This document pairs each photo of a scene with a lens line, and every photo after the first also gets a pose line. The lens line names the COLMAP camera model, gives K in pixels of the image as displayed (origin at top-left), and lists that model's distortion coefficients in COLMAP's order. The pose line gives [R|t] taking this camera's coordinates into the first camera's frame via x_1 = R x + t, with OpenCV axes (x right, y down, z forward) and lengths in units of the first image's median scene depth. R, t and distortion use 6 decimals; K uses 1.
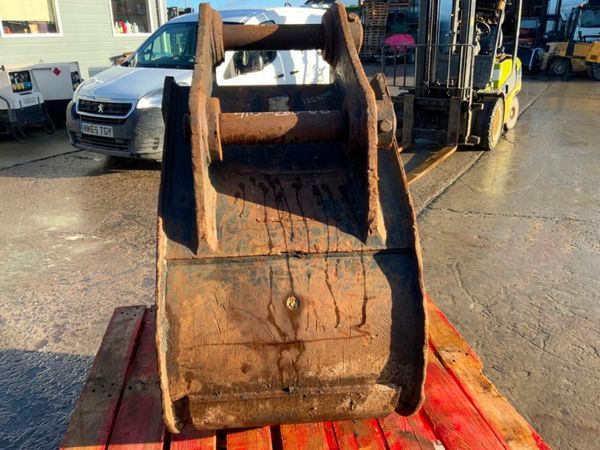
lens RADIAL K [[498.1, 0, 296.0], [0, 498.1, 220.9], [0, 0, 1]] dist [0.084259, -0.160191]
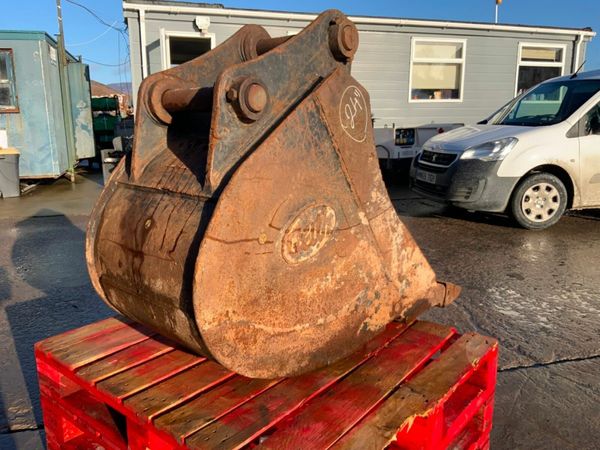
lens RADIAL K [[498.1, 0, 296.0], [0, 498.1, 220.9], [0, 0, 1]] dist [0.084259, -0.160191]
pose [[0.669317, 0.157064, -0.726186, 0.231223], [-0.257536, 0.965849, -0.028468, 0.018068], [0.696915, 0.206073, 0.686909, 0.069935]]
